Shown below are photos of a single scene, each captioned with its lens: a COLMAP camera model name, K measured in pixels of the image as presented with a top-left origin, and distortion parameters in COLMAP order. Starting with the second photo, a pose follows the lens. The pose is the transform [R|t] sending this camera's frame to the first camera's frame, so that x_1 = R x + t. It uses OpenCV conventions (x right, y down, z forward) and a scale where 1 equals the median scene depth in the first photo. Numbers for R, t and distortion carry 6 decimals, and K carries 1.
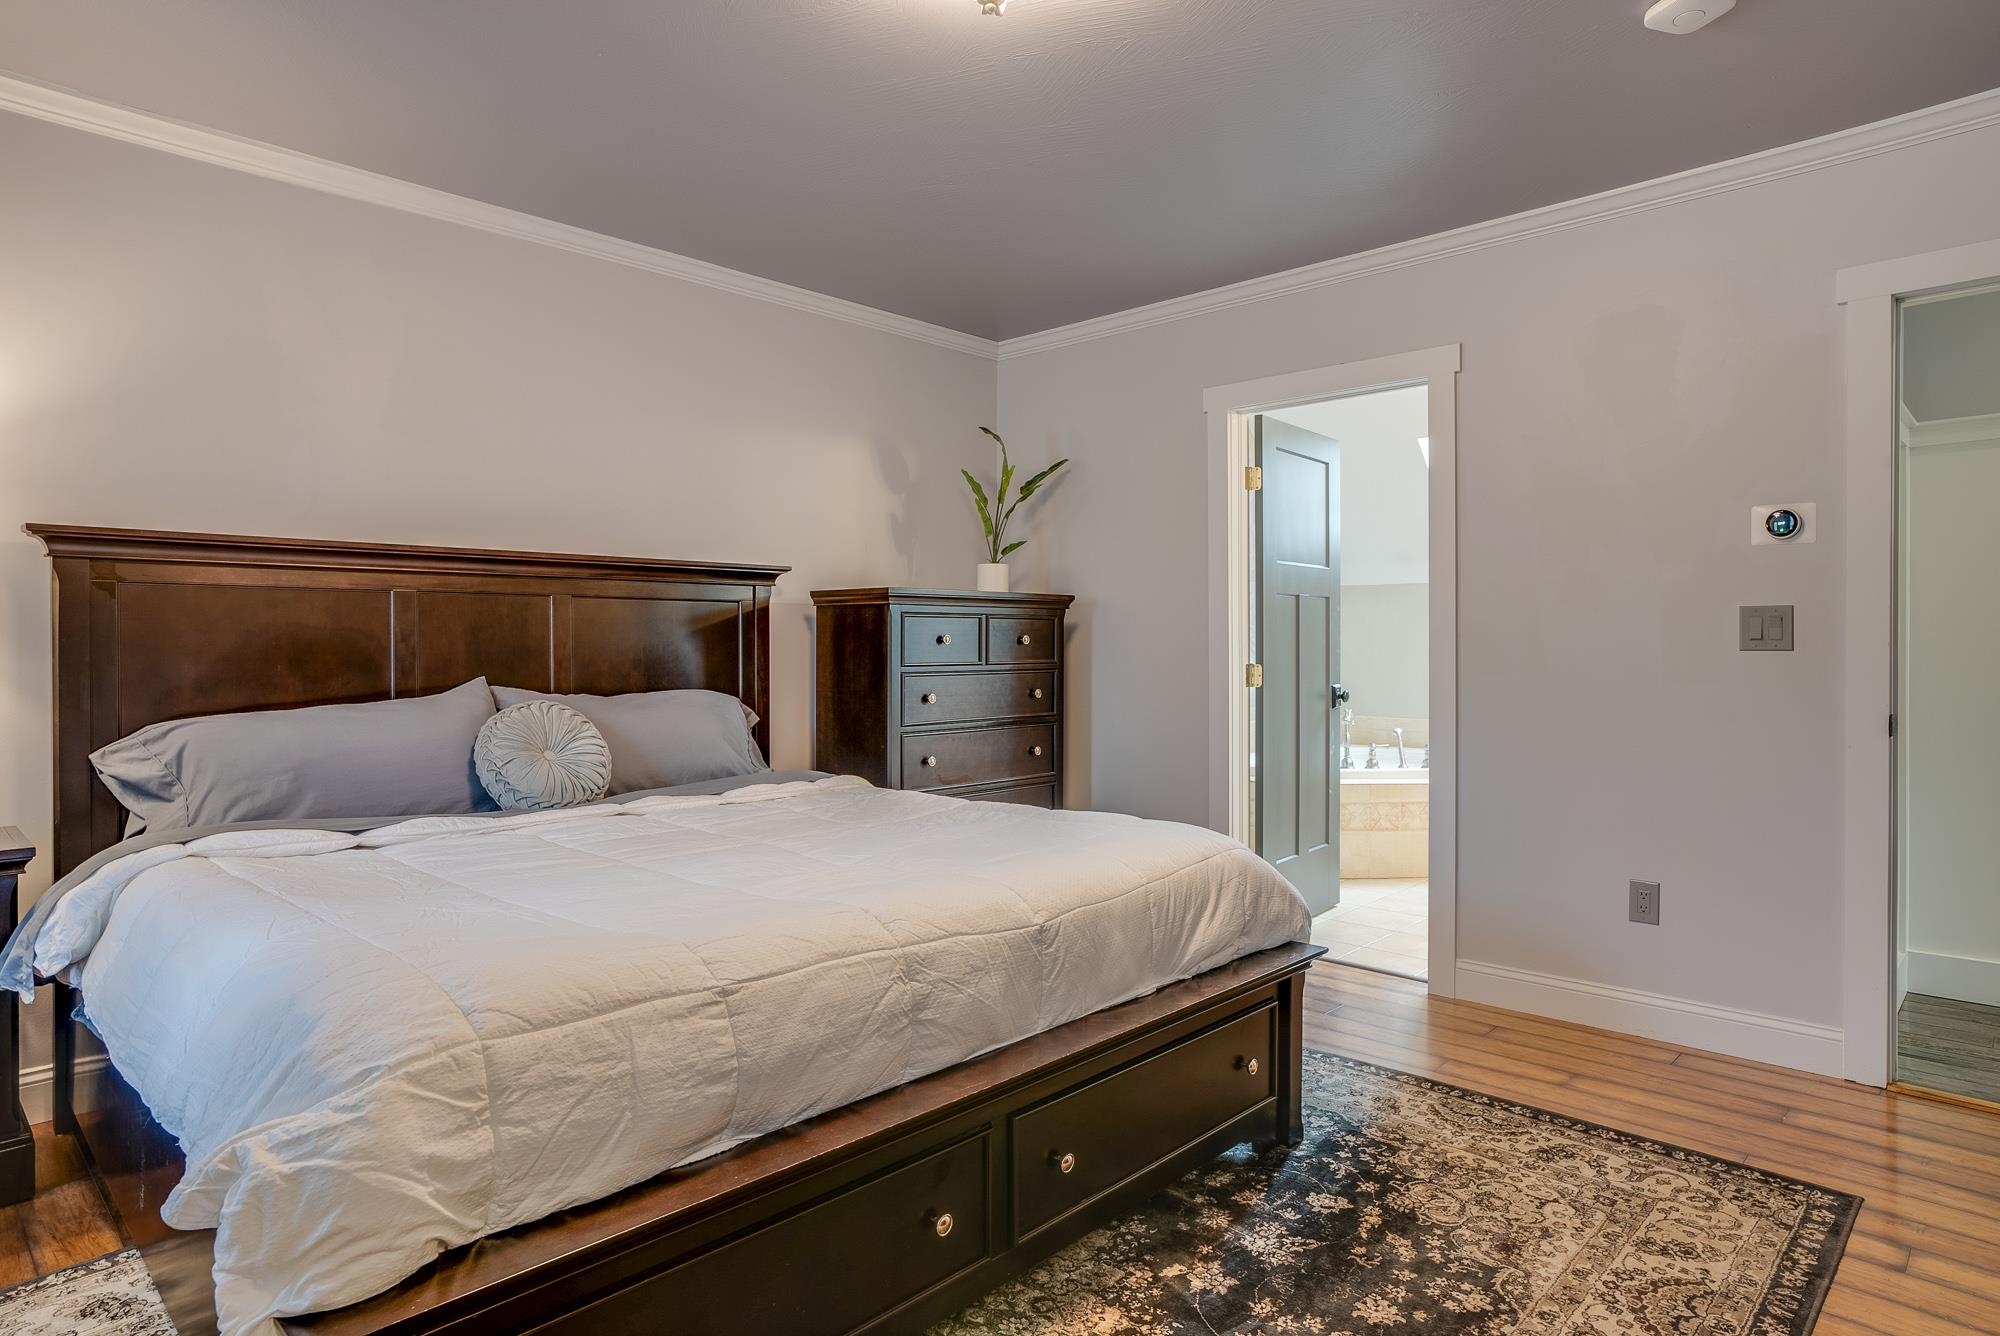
lens RADIAL K [[1041.6, 0, 993.2], [0, 1041.6, 669.0], [0, 0, 1]] dist [-0.056929, 0.033814]
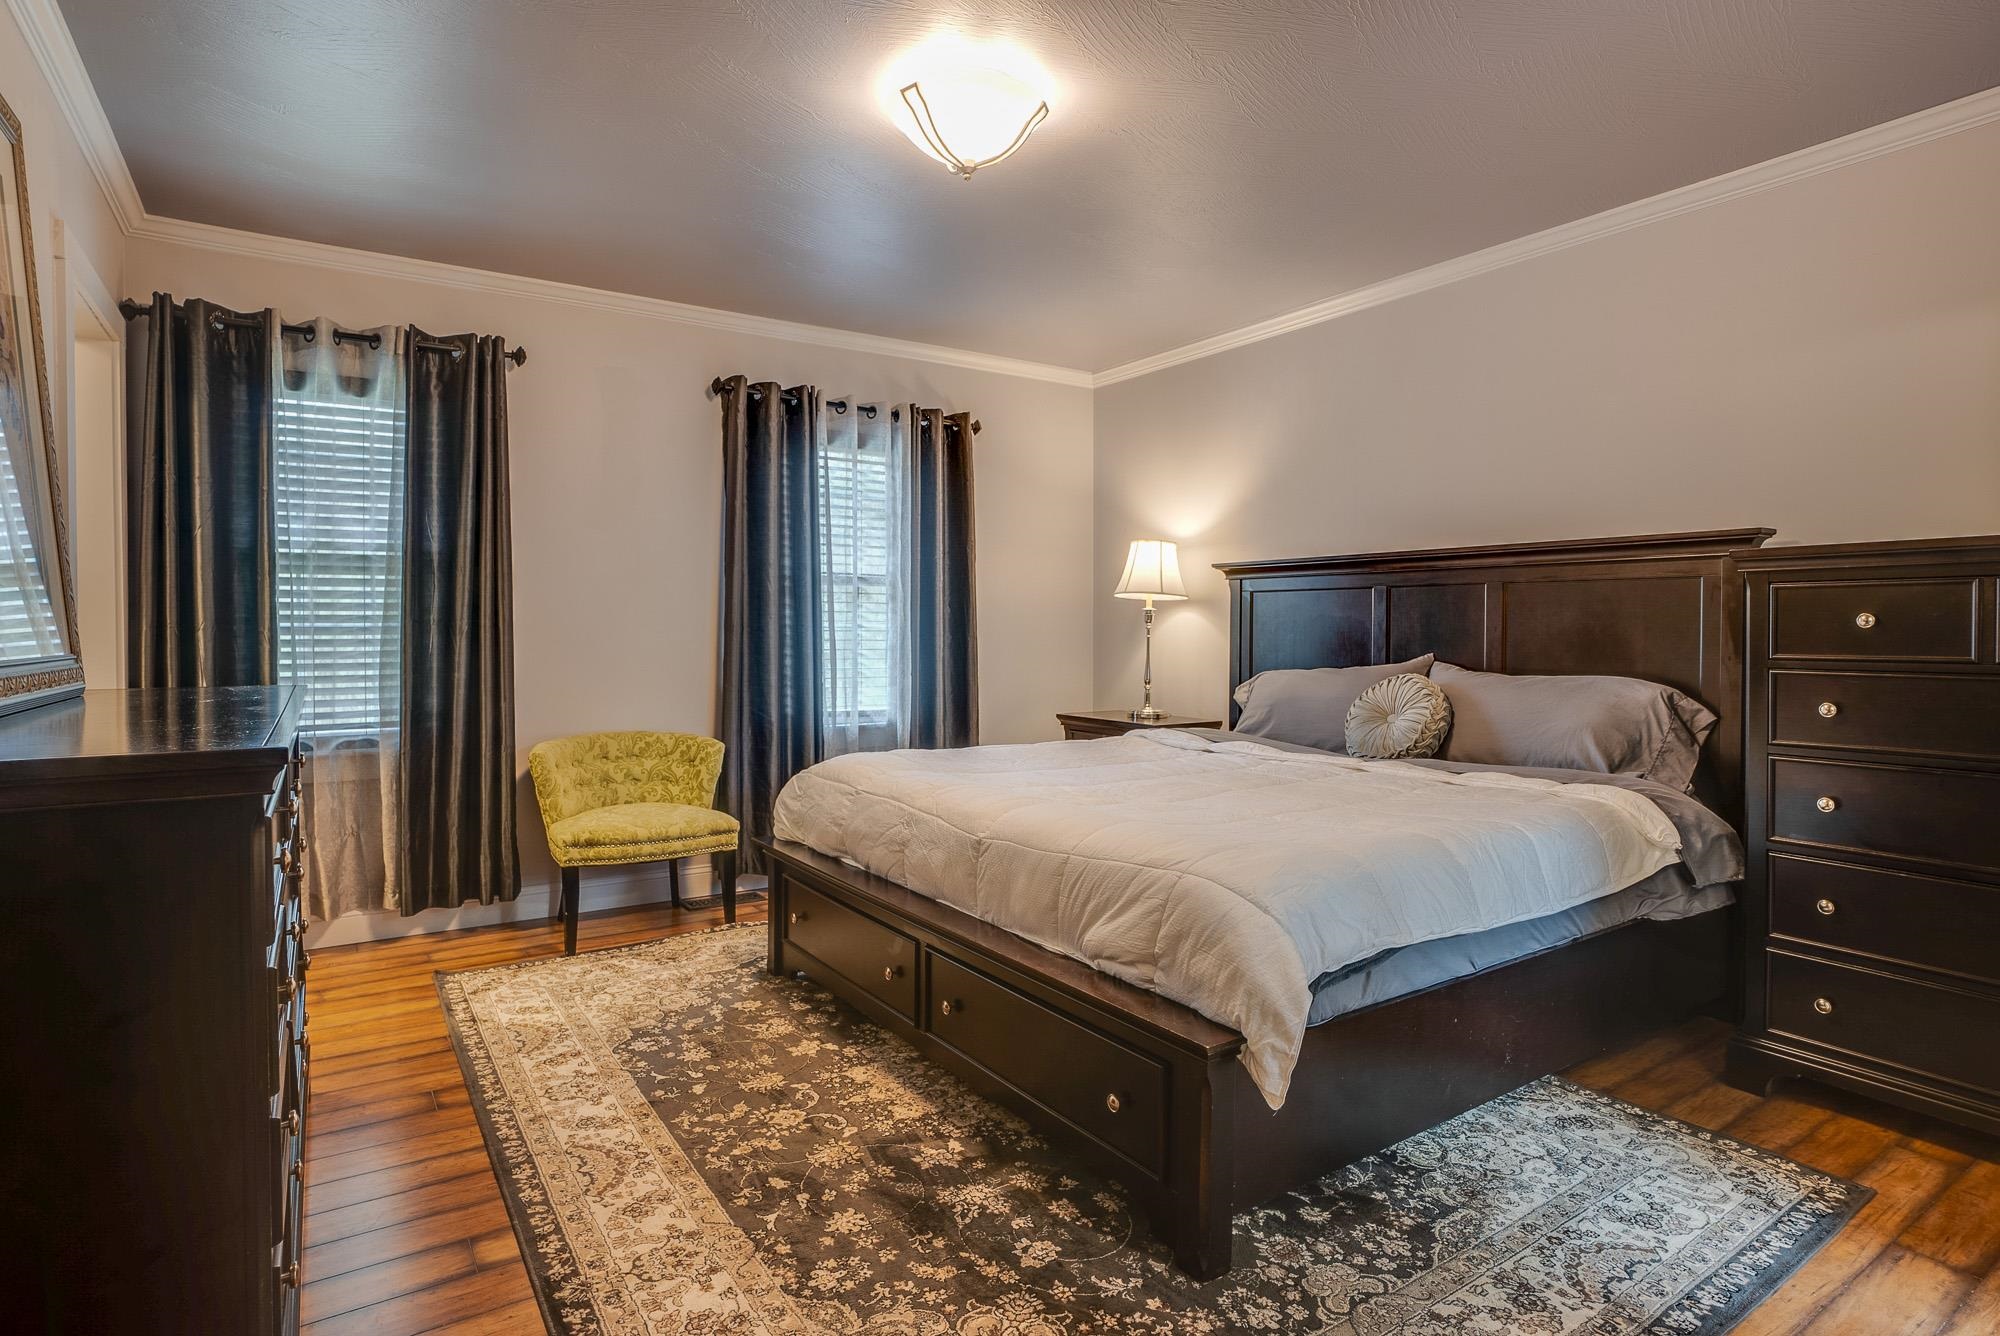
lens RADIAL K [[937.5, 0, 1004.7], [0, 937.5, 654.9], [0, 0, 1]] dist [-0.076876, 0.031598]
pose [[-0.125670, 0.024123, -0.991779, 1.186428], [-0.017747, 0.999490, 0.026559, -0.019832], [0.991913, 0.020939, -0.125177, 1.141080]]
